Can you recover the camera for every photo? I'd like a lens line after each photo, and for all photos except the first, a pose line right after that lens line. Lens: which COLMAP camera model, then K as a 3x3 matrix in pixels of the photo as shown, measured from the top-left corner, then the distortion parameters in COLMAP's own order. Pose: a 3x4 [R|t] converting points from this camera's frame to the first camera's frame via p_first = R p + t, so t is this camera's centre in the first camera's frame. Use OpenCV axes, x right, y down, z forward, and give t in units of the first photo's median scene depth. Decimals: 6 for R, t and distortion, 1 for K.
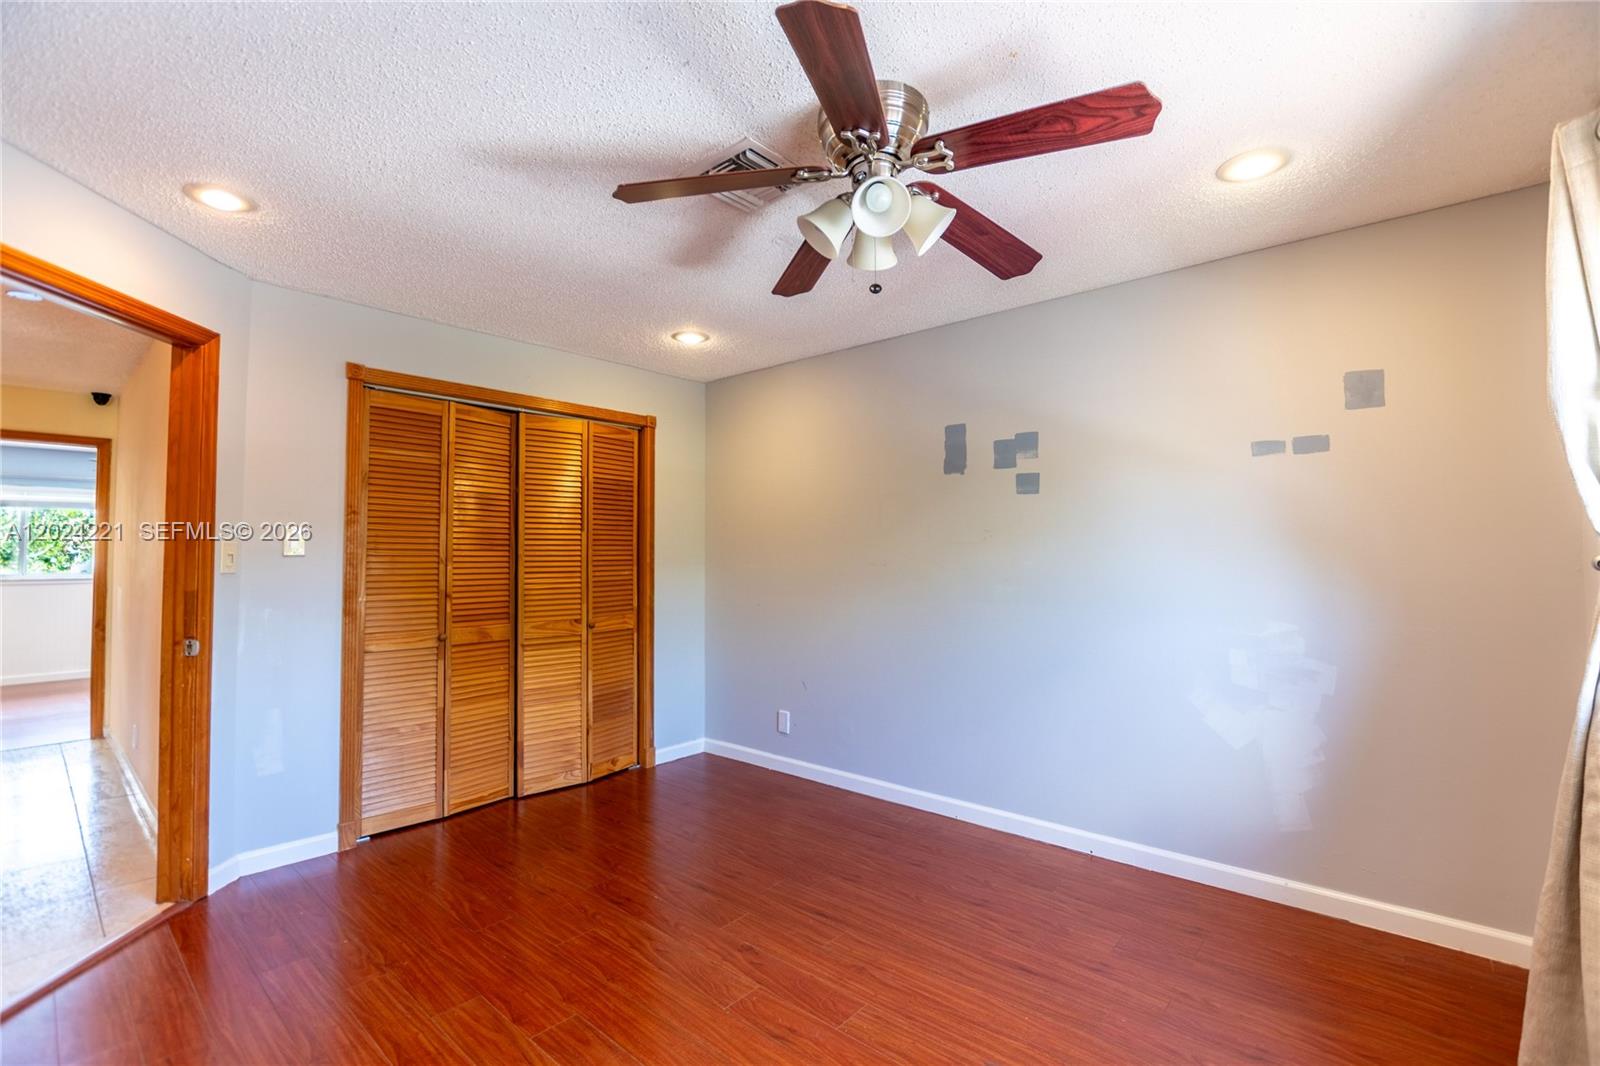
lens RADIAL K [[711.0, 0, 804.2], [0, 711.0, 535.3], [0, 0, 1]] dist [-0.020029, 0.000513]
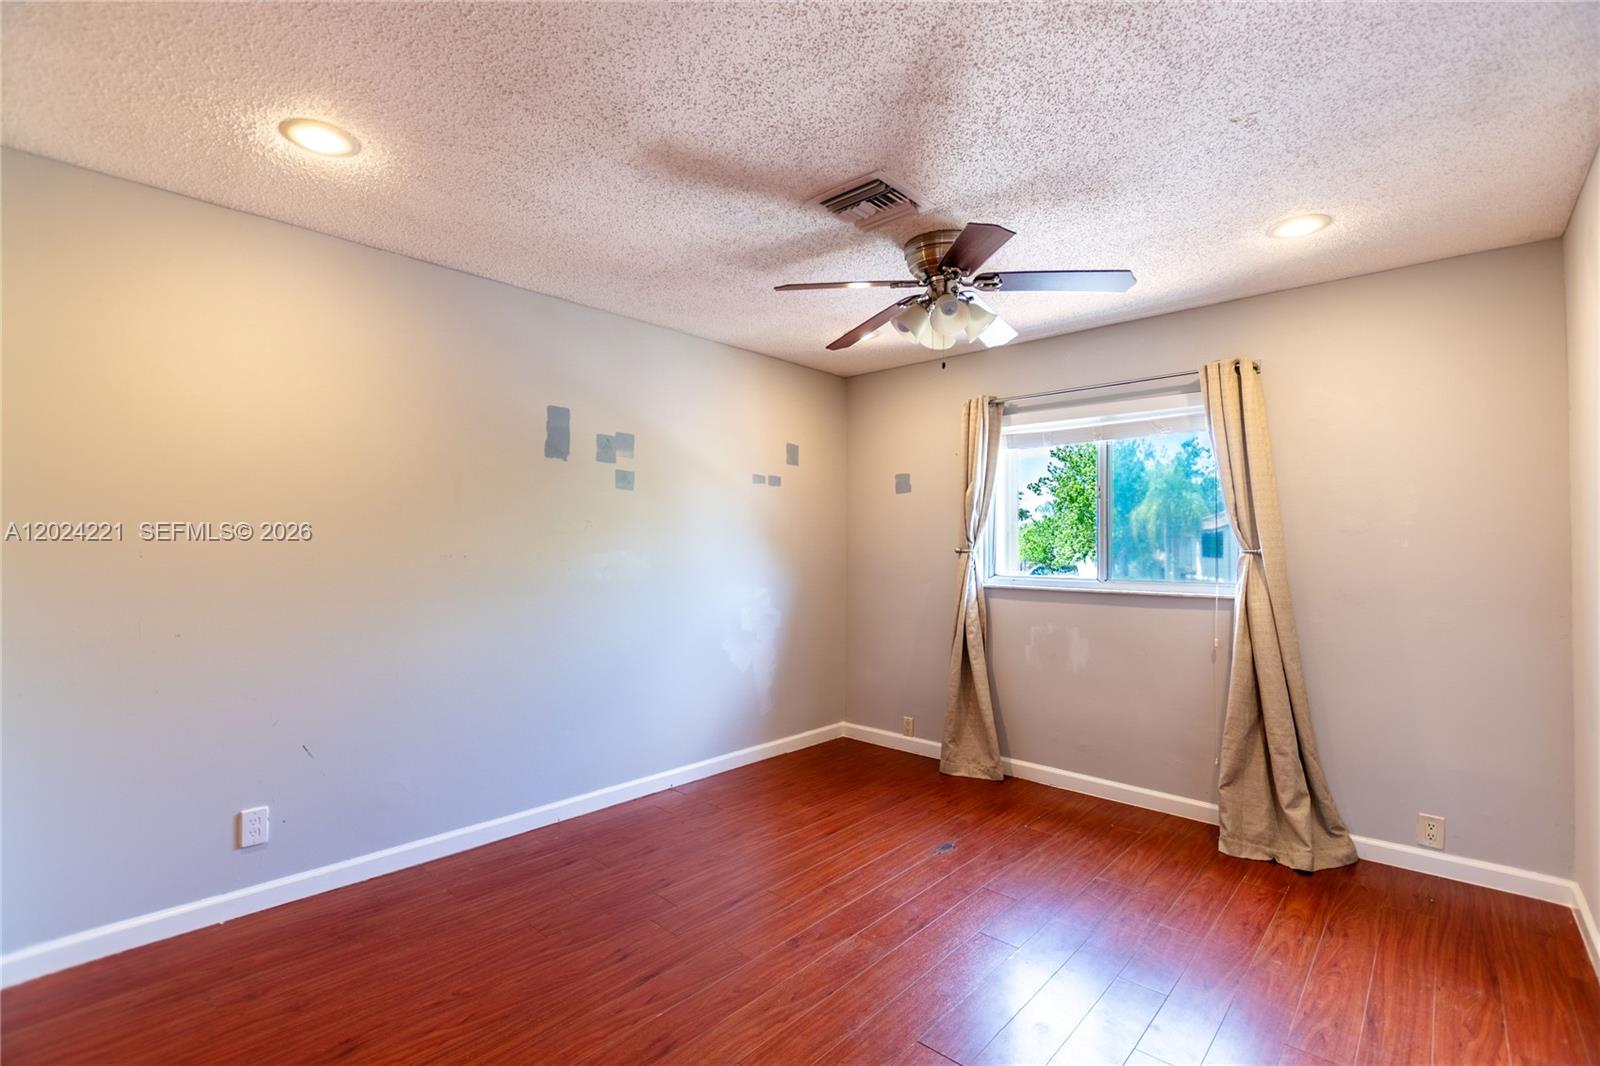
lens RADIAL K [[711.0, 0, 810.1], [0, 711.0, 530.5], [0, 0, 1]] dist [-0.020029, 0.000513]
pose [[0.018285, 0.016900, 0.999690, -0.764513], [-0.041304, 0.999016, -0.016133, 0.010456], [-0.998979, -0.040996, 0.018965, 0.684038]]
